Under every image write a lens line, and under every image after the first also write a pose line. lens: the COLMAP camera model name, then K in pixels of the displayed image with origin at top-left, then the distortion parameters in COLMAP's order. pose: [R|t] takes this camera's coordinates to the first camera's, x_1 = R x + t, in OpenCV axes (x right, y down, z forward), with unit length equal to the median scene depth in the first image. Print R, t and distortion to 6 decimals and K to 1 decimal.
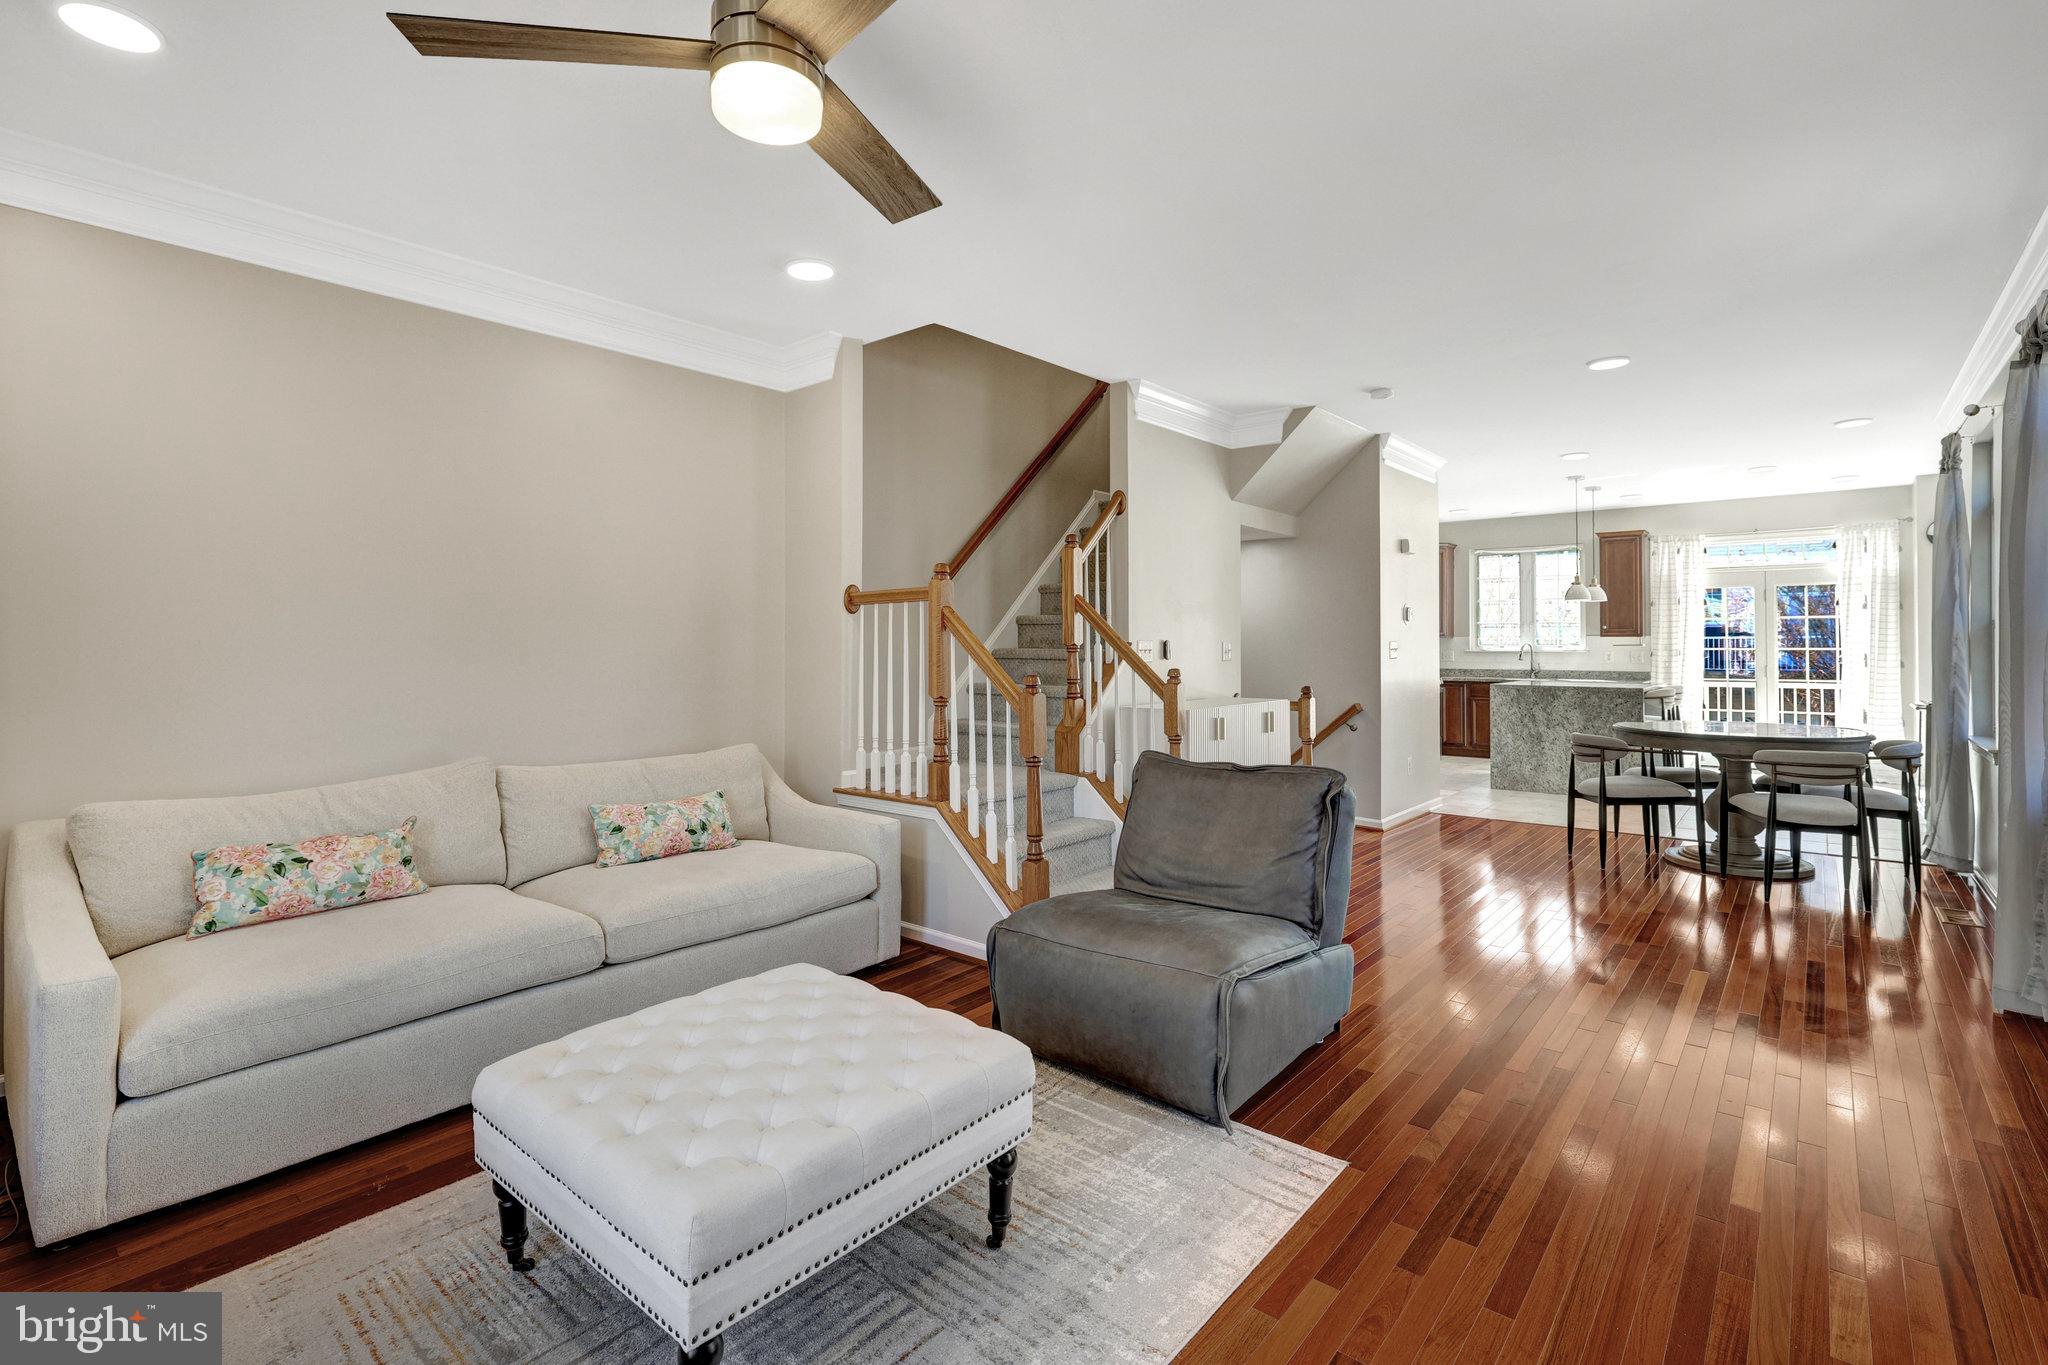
lens RADIAL K [[943.8, 0, 998.2], [0, 943.8, 622.2], [0, 0, 1]] dist [-0.002702, 0.000576]
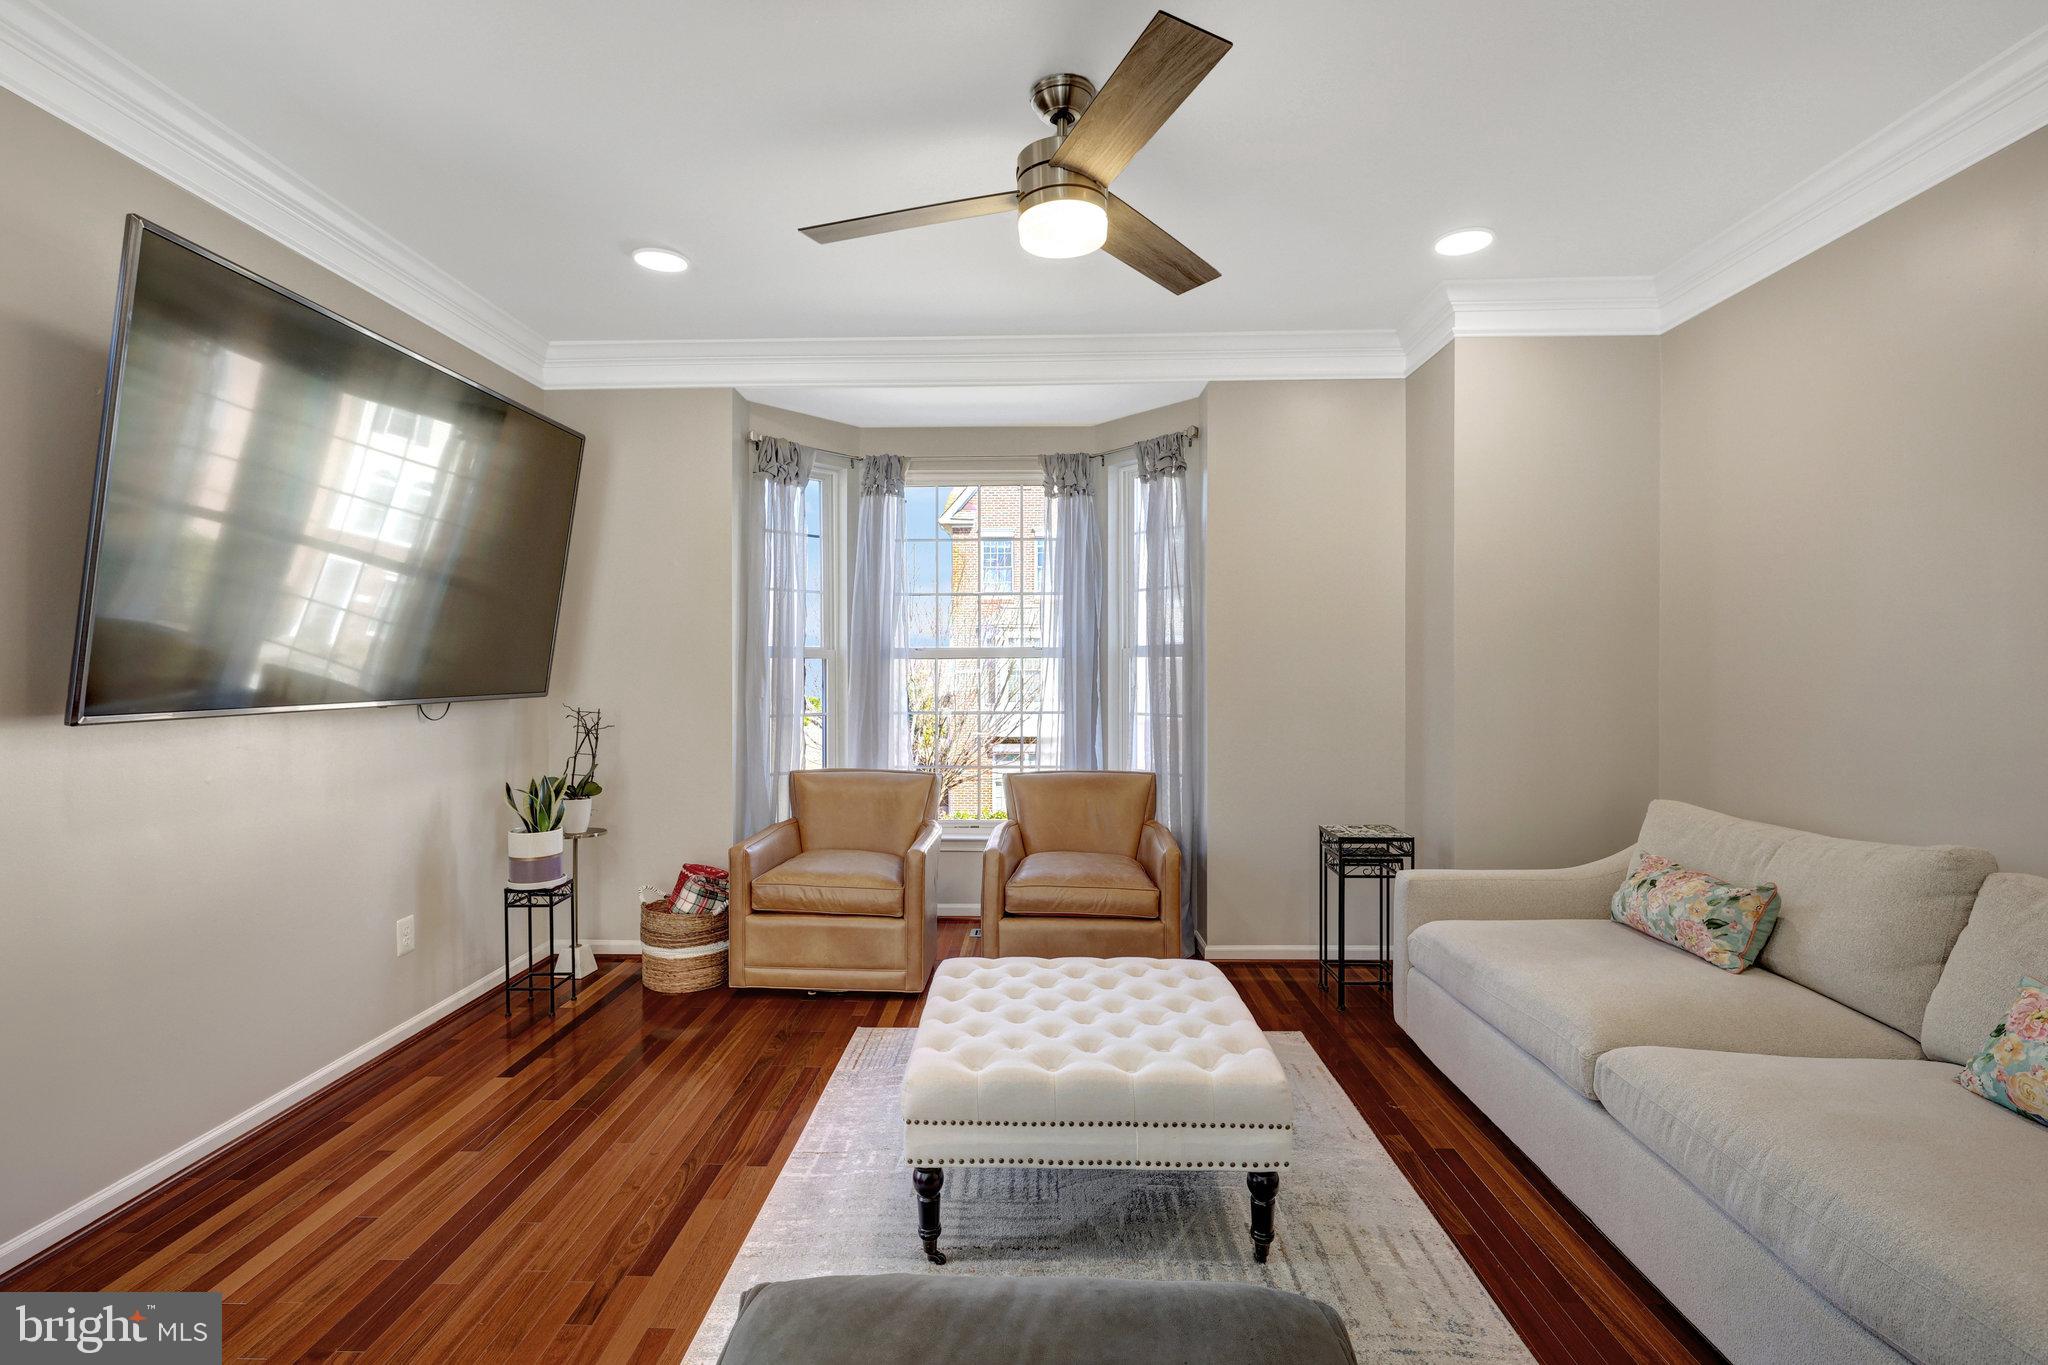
lens RADIAL K [[943.8, 0, 1009.9], [0, 943.8, 686.0], [0, 0, 1]] dist [-0.002702, 0.000576]
pose [[-0.773739, 0.016425, -0.633292, 0.394980], [0.018862, 0.999818, 0.002887, 0.027577], [0.633224, -0.009711, -0.773908, 1.279375]]
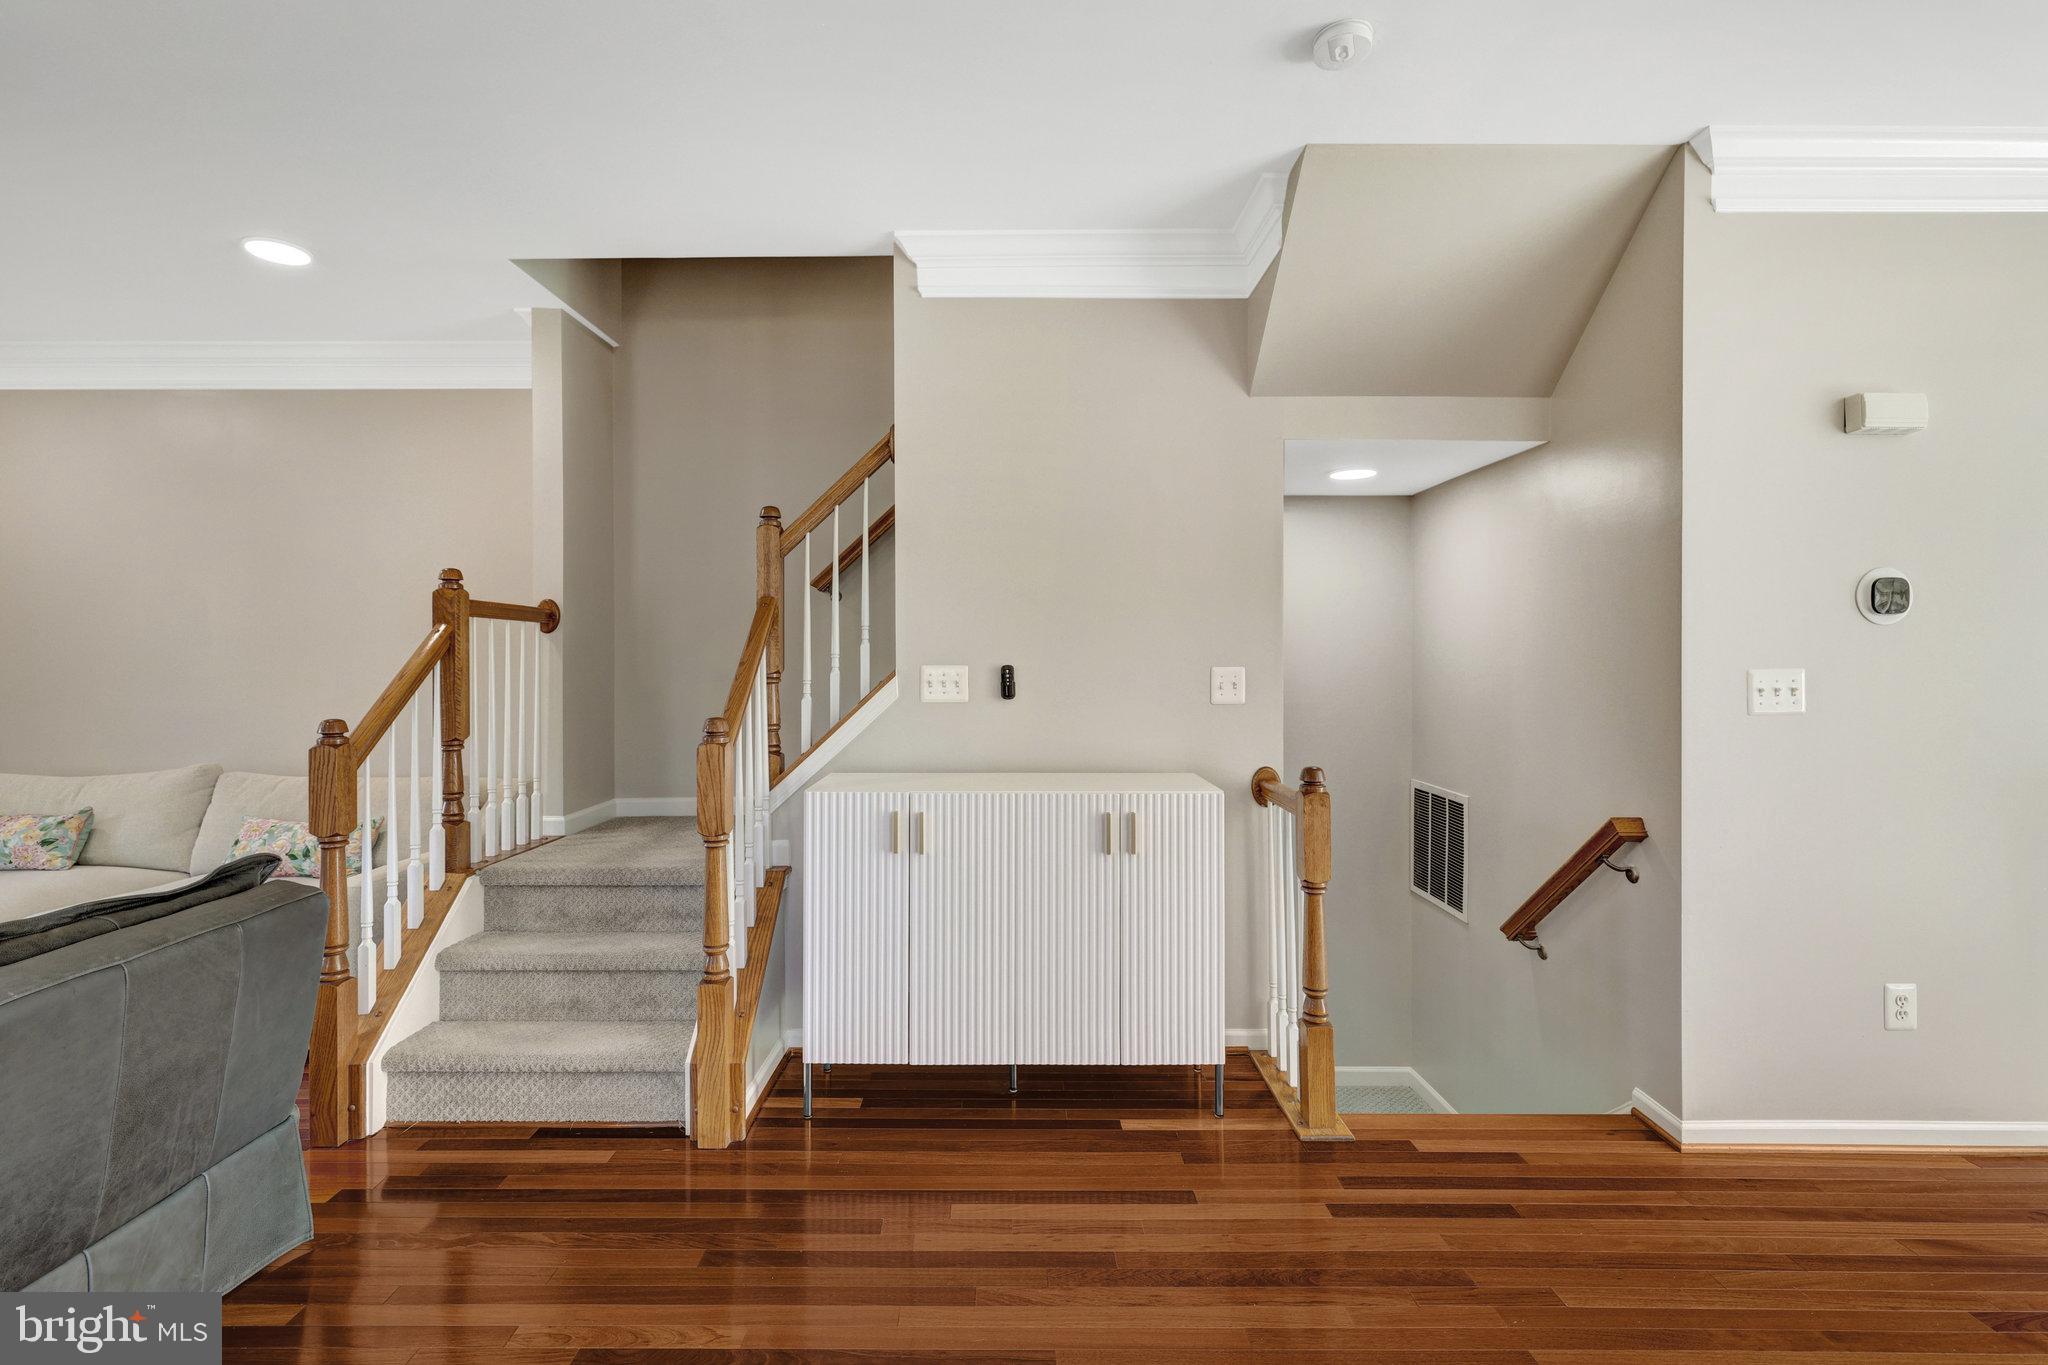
lens RADIAL K [[885.2, 0, 1005.2], [0, 885.2, 661.0], [0, 0, 1]] dist [0.000848, 0.000957]
pose [[0.656800, 0.006312, -0.754039, 1.107754], [0.016137, 0.999618, 0.022424, 0.008326], [0.753892, -0.026896, 0.656447, 1.214476]]
